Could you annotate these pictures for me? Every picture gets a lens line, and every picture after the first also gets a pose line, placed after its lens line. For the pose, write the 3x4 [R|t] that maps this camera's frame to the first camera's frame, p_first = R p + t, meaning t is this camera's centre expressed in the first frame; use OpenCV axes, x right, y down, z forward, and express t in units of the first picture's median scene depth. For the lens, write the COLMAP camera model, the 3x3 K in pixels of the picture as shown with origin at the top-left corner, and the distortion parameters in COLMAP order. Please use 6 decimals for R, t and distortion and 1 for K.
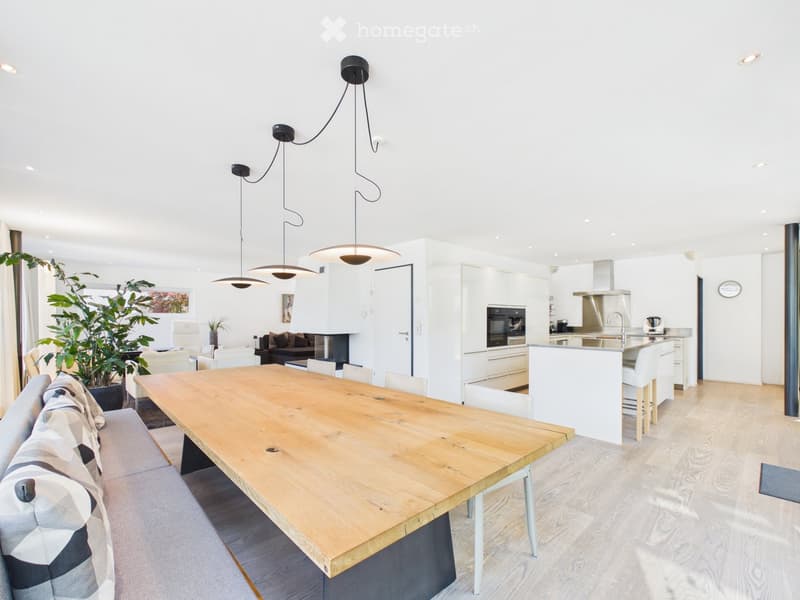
lens RADIAL K [[351.4, 0, 401.3], [0, 351.4, 323.8], [0, 0, 1]] dist [0.001378, -0.000341]
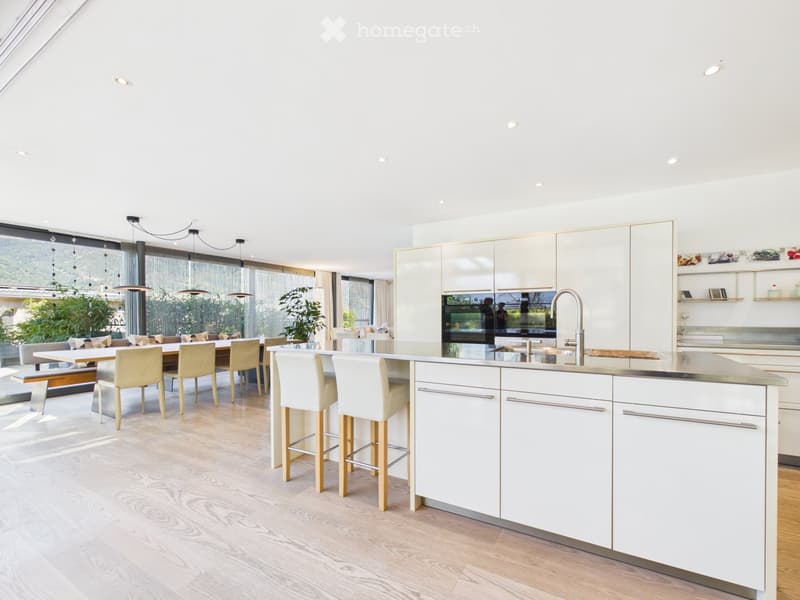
lens RADIAL K [[355.1, 0, 397.6], [0, 355.1, 318.8], [0, 0, 1]] dist [0.000990, -0.000009]
pose [[0.281826, 0.009973, -0.959414, 0.622612], [-0.009344, 0.999927, 0.007649, -0.000588], [0.959420, 0.006809, 0.281899, 0.442462]]
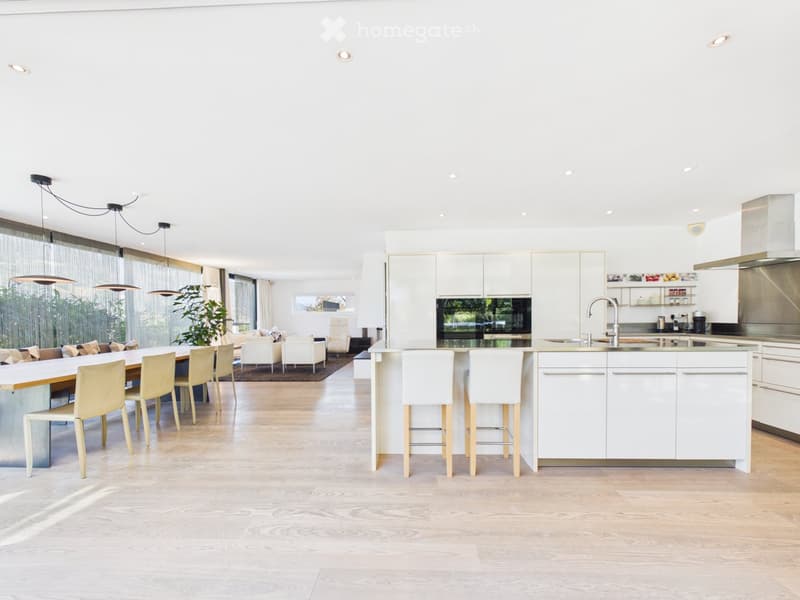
lens RADIAL K [[354.3, 0, 400.5], [0, 354.3, 326.8], [0, 0, 1]] dist [0.002228, -0.000032]
pose [[0.698543, 0.014511, -0.715421, 0.520258], [-0.000961, 0.999812, 0.019341, 0.003127], [0.715567, -0.012823, 0.698426, 0.210103]]
